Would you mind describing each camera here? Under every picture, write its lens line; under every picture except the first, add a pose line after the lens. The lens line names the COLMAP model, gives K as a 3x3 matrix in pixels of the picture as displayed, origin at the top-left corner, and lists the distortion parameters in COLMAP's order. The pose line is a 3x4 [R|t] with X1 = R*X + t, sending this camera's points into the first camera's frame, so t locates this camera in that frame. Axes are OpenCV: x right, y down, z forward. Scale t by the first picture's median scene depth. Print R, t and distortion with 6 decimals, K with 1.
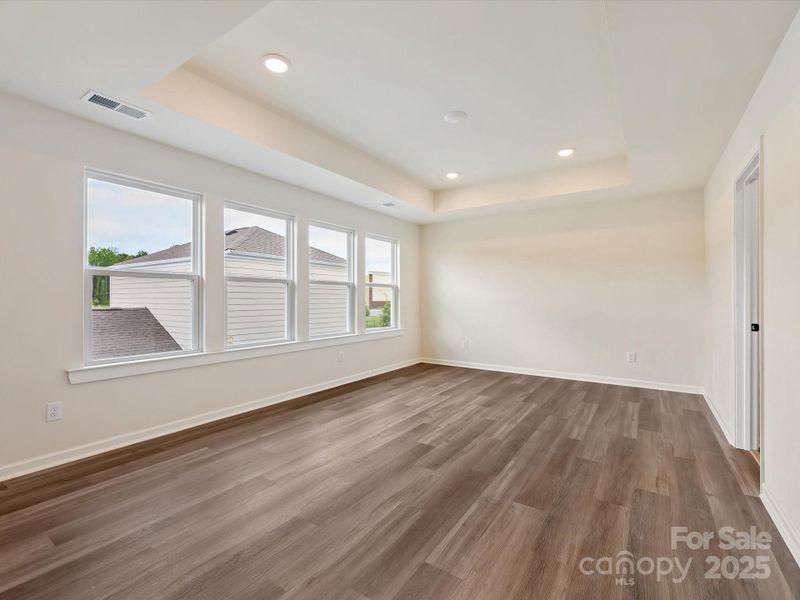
lens RADIAL K [[362.9, 0, 401.9], [0, 362.9, 294.2], [0, 0, 1]] dist [-0.000463, 0.000215]
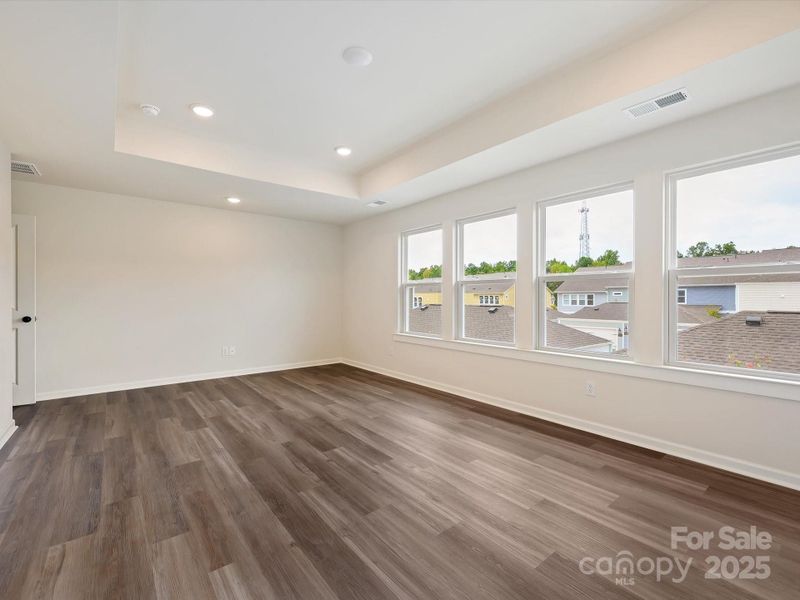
lens RADIAL K [[362.9, 0, 391.7], [0, 362.9, 294.1], [0, 0, 1]] dist [-0.000463, 0.000215]
pose [[-0.310704, -0.012296, -0.950427, 0.980645], [0.011277, 0.999798, -0.016621, 0.020721], [0.950440, -0.015882, -0.310503, 1.523880]]
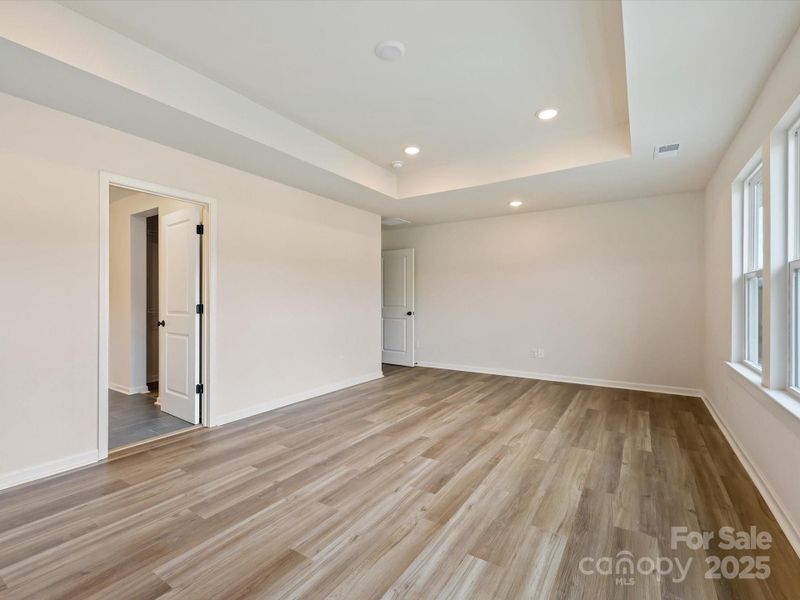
lens RADIAL K [[362.9, 0, 402.2], [0, 362.9, 305.8], [0, 0, 1]] dist [-0.000463, 0.000215]
pose [[-0.999910, 0.001381, -0.013316, 0.154653], [0.001318, 0.999988, 0.004746, 0.019623], [0.013322, 0.004728, -0.999900, 2.016960]]
